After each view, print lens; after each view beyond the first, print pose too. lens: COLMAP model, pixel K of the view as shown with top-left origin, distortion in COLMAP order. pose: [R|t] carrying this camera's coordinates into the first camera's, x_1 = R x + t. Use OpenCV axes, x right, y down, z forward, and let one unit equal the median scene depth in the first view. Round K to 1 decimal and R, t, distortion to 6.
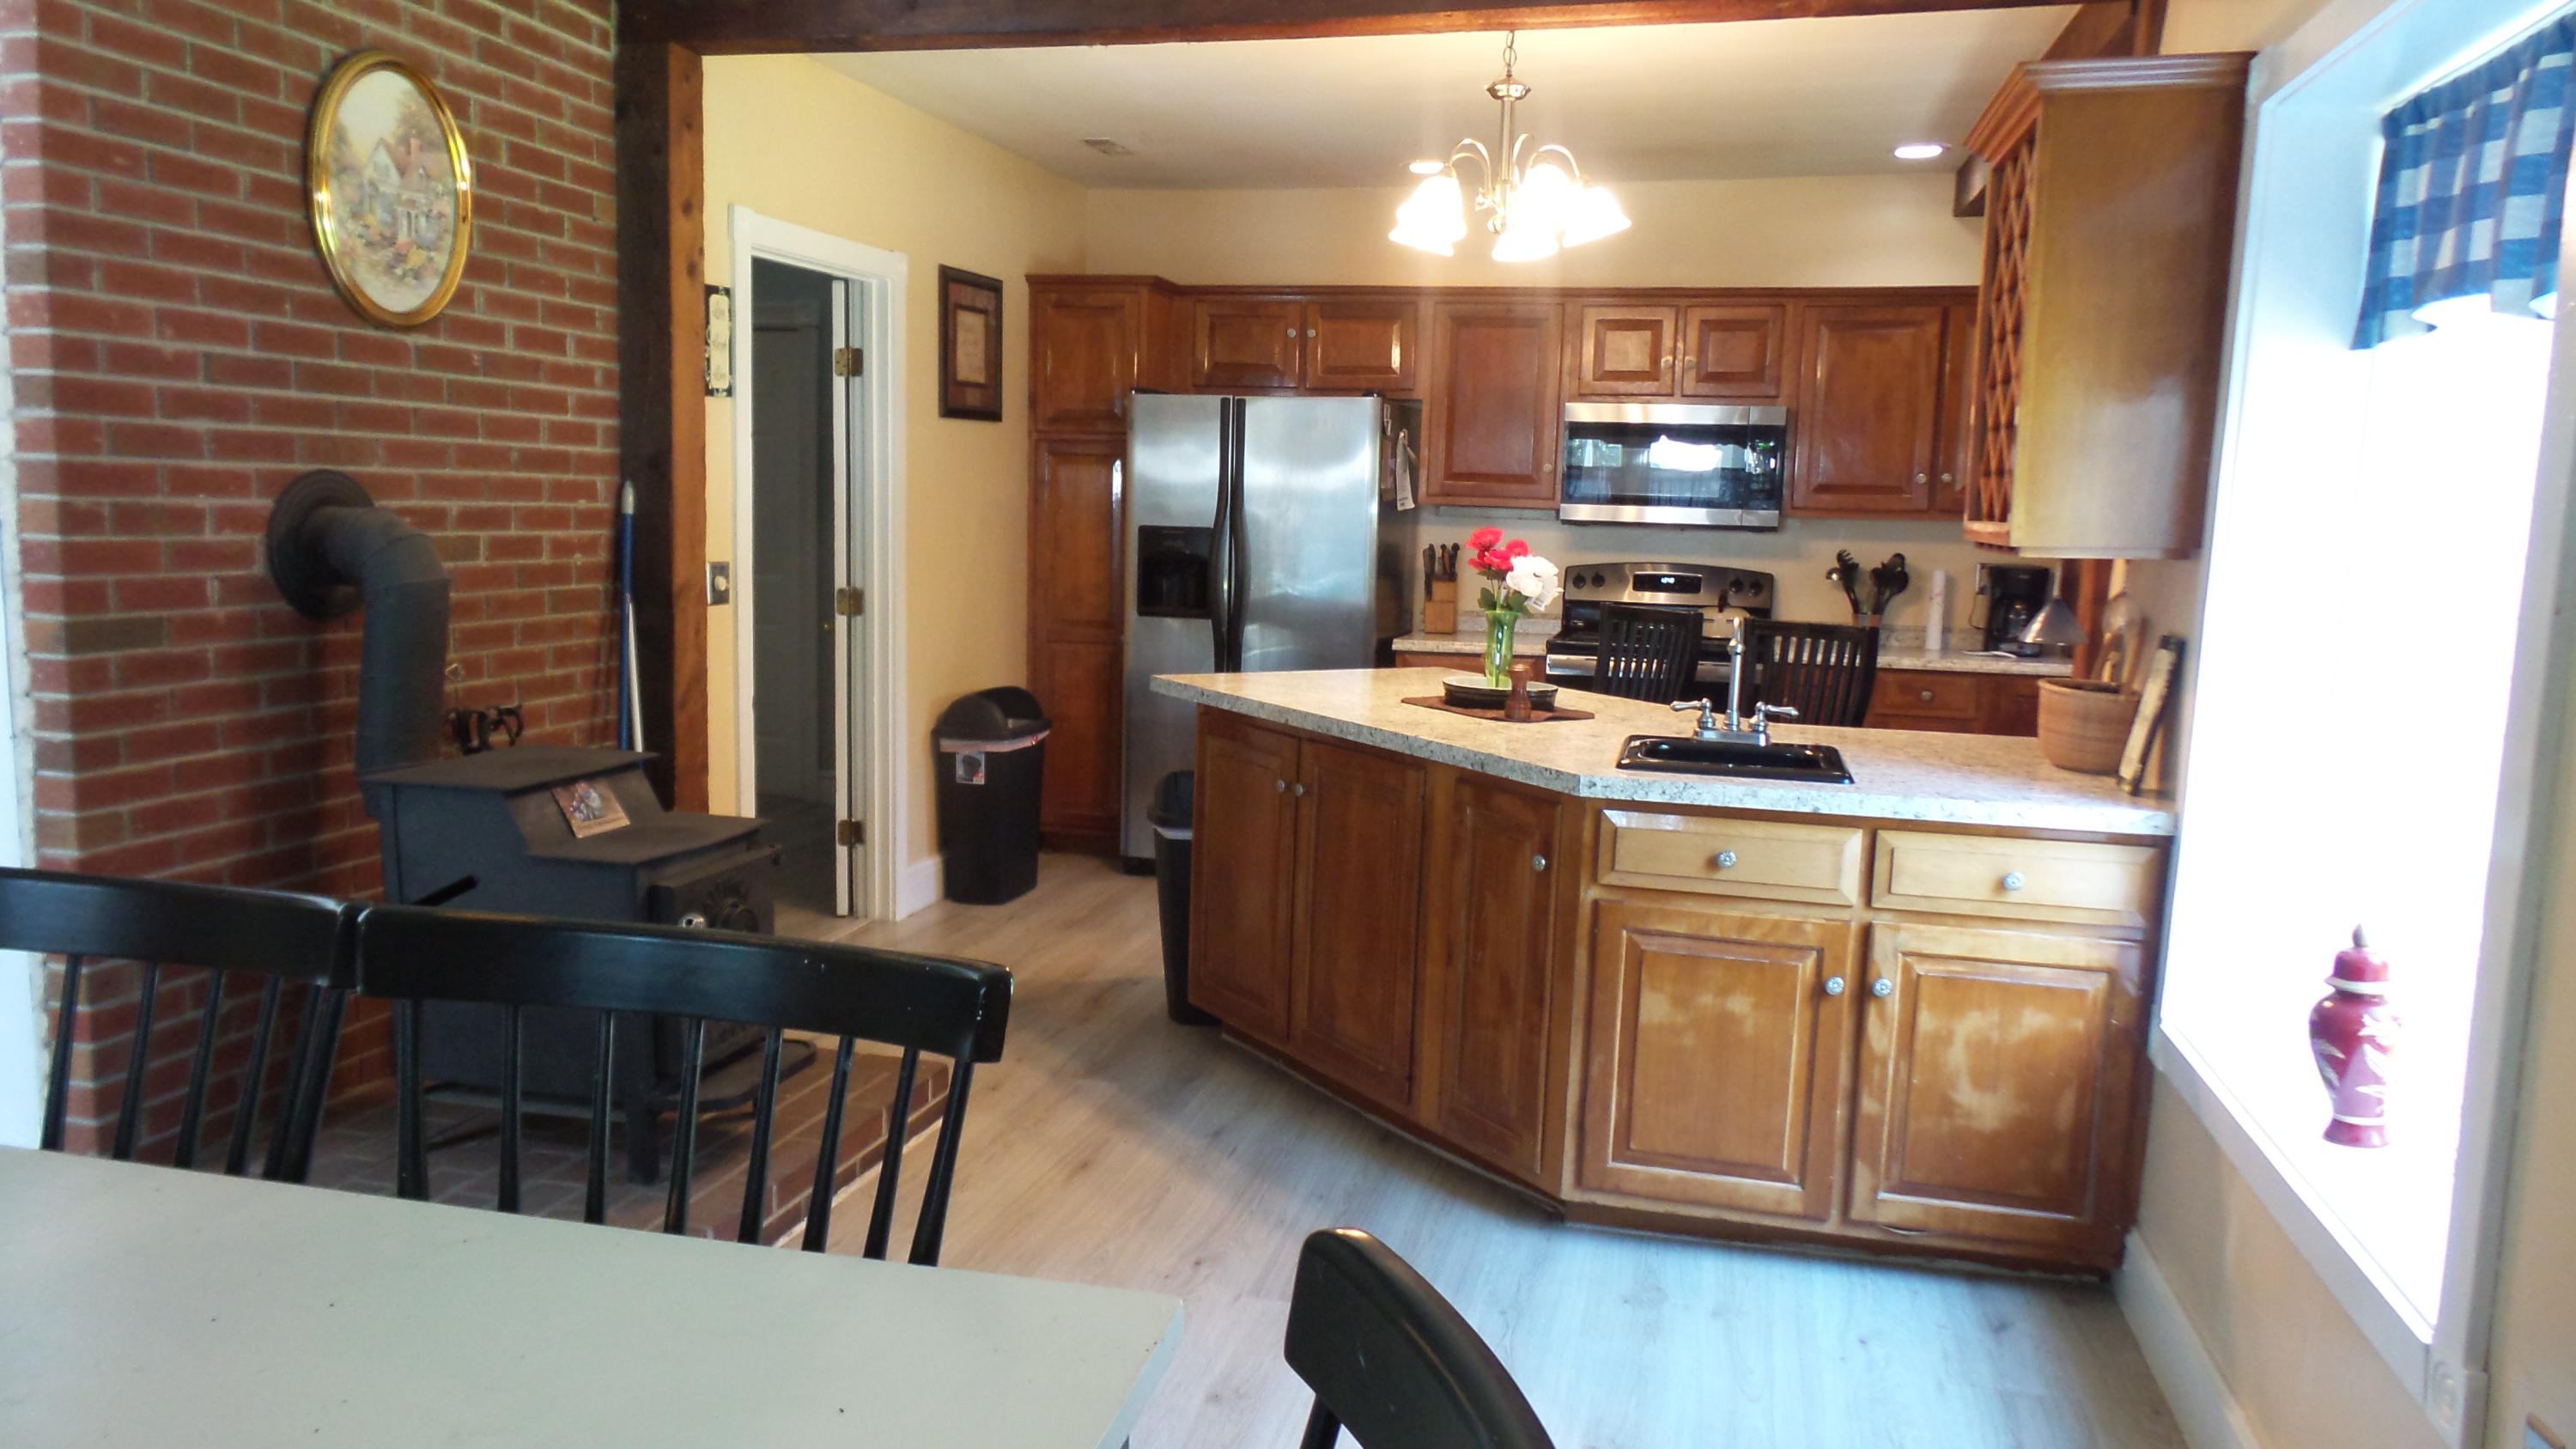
lens RADIAL K [[1792.8, 0, 1288.0], [0, 1792.8, 724.5], [0, 0, 1]] dist [-0.013443, -0.001701]
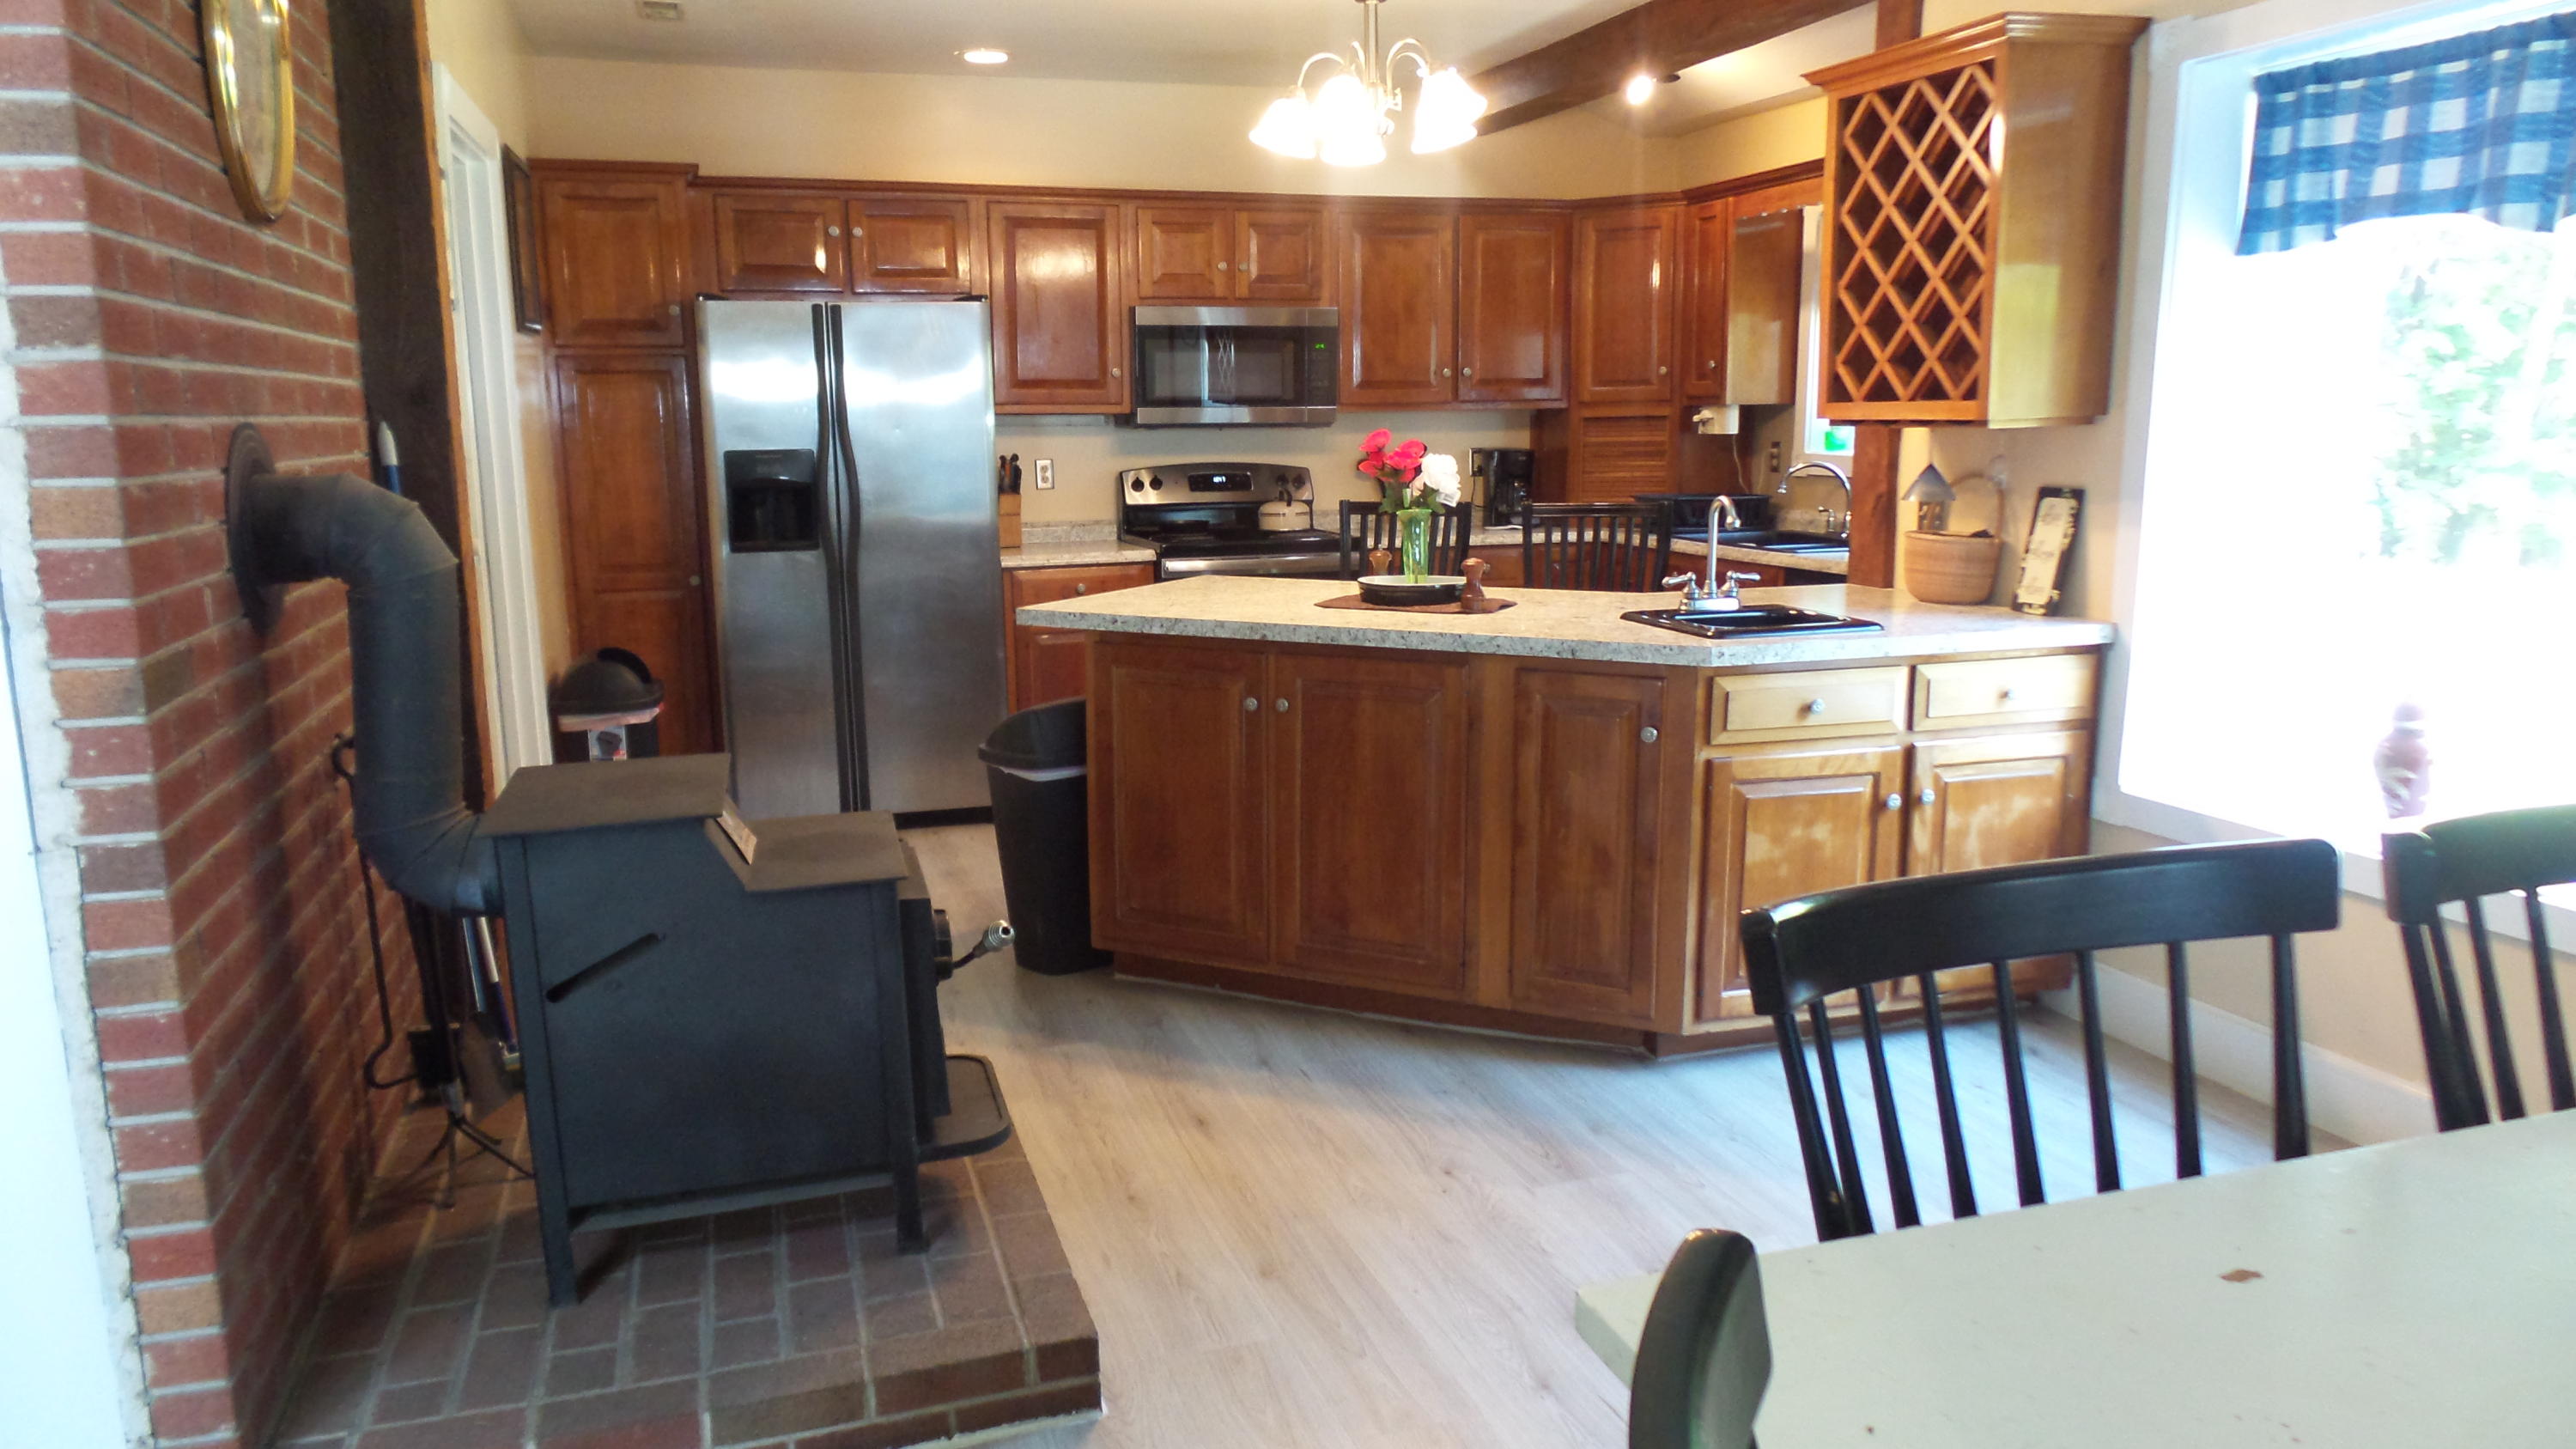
lens RADIAL K [[1792.8, 0, 1288.0], [0, 1792.8, 724.5], [0, 0, 1]] dist [-0.013443, -0.001701]
pose [[0.853876, -0.131781, 0.503517, -0.586029], [0.103548, 0.991089, 0.083790, -0.042370], [-0.510072, -0.019408, 0.859913, 0.179978]]
